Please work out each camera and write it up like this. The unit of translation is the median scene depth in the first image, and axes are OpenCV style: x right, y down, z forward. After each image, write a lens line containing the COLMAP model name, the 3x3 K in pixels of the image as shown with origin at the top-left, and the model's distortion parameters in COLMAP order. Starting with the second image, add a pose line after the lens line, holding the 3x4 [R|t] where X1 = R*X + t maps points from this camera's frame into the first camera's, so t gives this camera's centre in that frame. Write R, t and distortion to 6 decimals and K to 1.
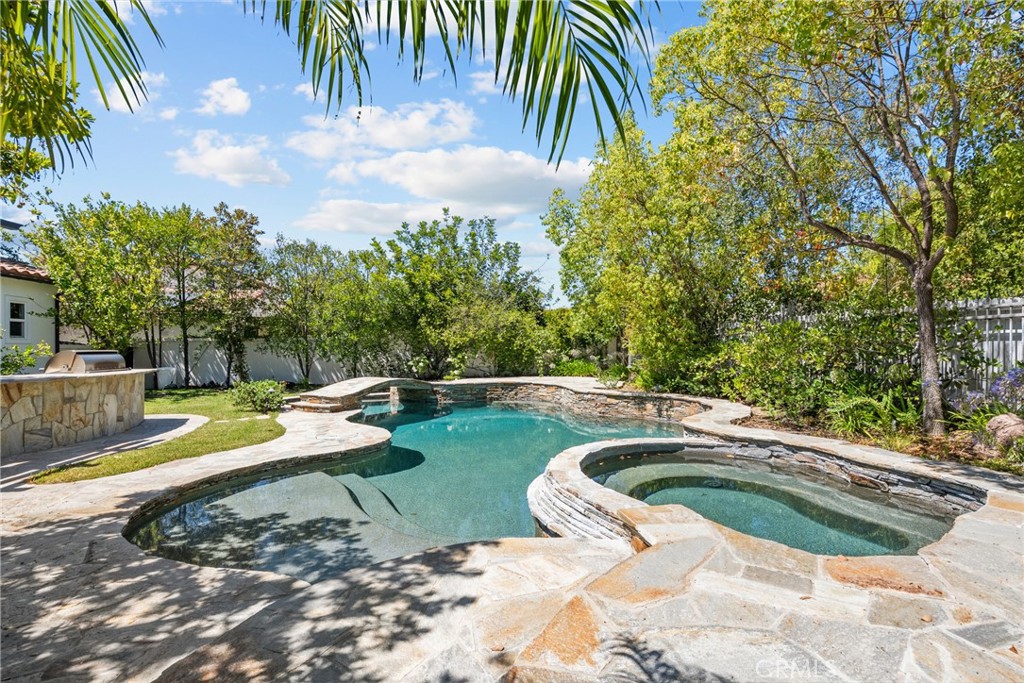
lens RADIAL K [[465.8, 0, 512.1], [0, 465.8, 339.0], [0, 0, 1]] dist [-0.001962, -0.000308]
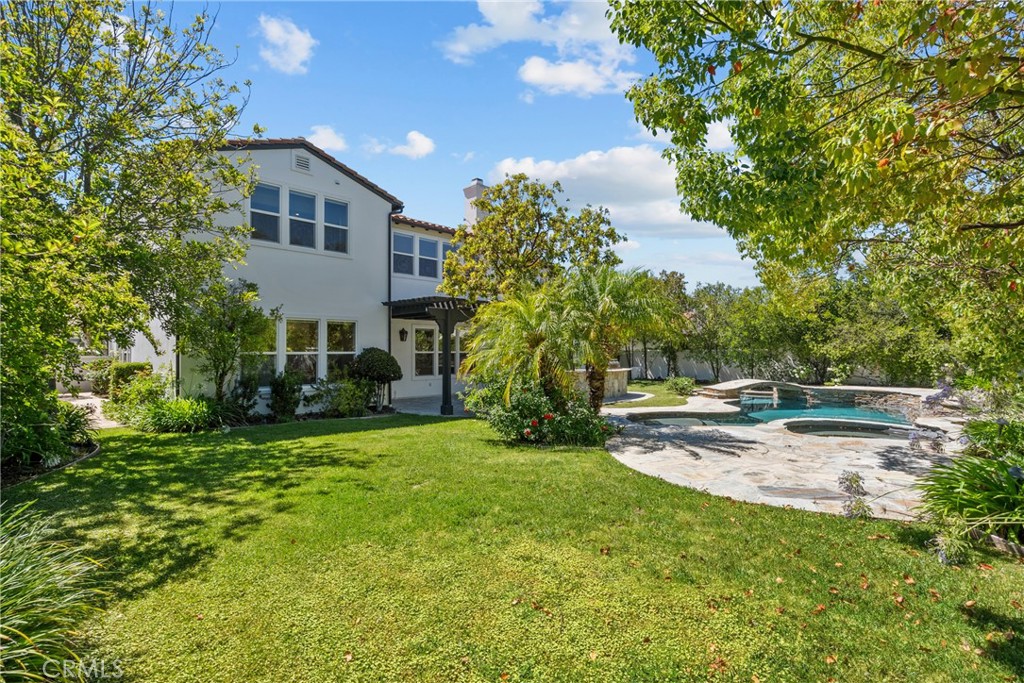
lens RADIAL K [[465.8, 0, 515.1], [0, 465.8, 348.6], [0, 0, 1]] dist [-0.001962, -0.000308]
pose [[0.629903, 0.004849, -0.776658, 0.421192], [0.008981, 0.999868, 0.013527, -0.047758], [0.776622, -0.015496, 0.629777, -0.579058]]
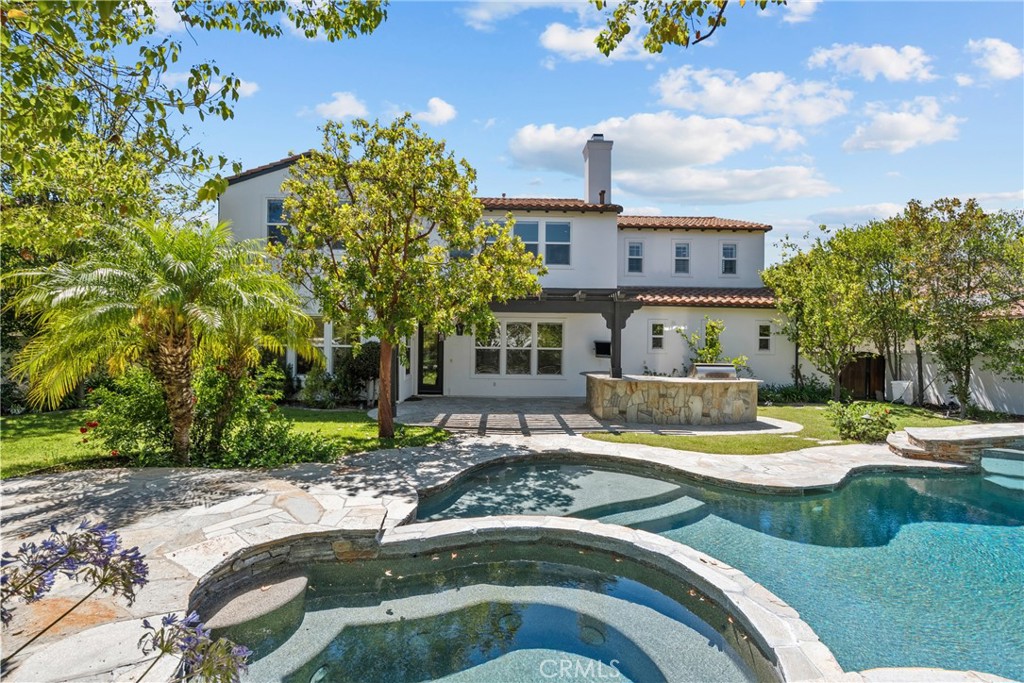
lens RADIAL K [[465.8, 0, 507.5], [0, 465.8, 345.8], [0, 0, 1]] dist [-0.001962, -0.000308]
pose [[-0.129191, 0.005544, -0.991604, 0.425375], [0.009352, 0.999947, 0.004373, -0.031114], [0.991576, -0.008708, -0.129236, 0.433106]]
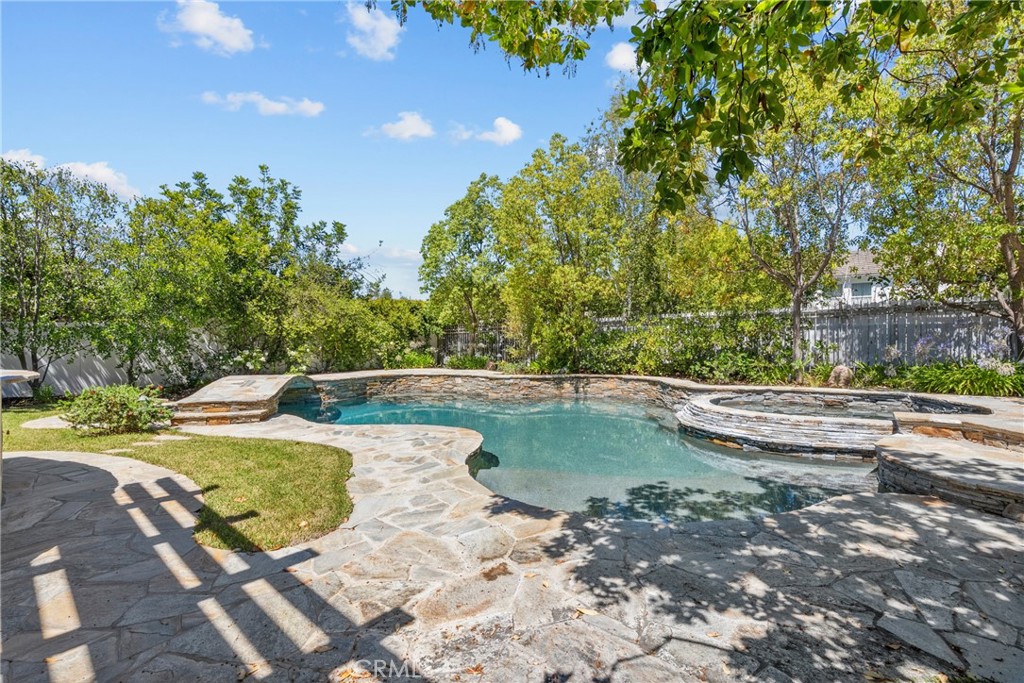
lens RADIAL K [[465.8, 0, 508.3], [0, 465.8, 332.2], [0, 0, 1]] dist [-0.001962, -0.000308]
pose [[0.757168, 0.013514, 0.653081, -0.556930], [-0.006148, 0.999889, -0.013562, 0.023312], [-0.653192, 0.006253, 0.757167, 0.174819]]
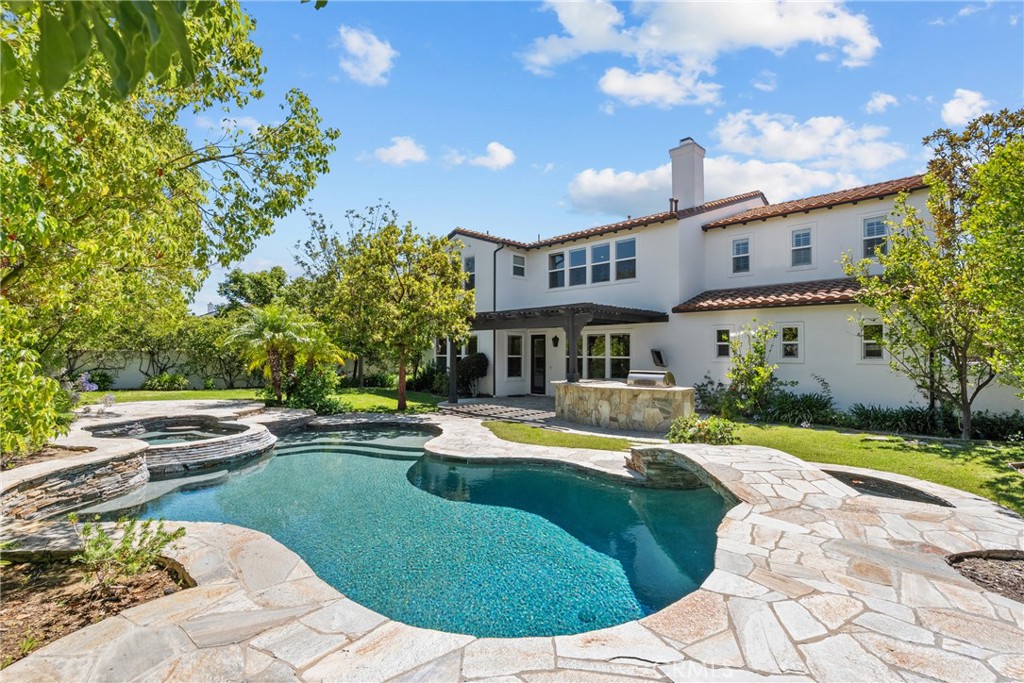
lens RADIAL K [[465.8, 0, 507.4], [0, 465.8, 347.6], [0, 0, 1]] dist [-0.001962, -0.000308]
pose [[-0.811843, -0.002221, -0.583871, 0.195135], [0.015480, 0.999559, -0.025328, -0.013696], [0.583670, -0.029601, -0.811451, 1.439994]]
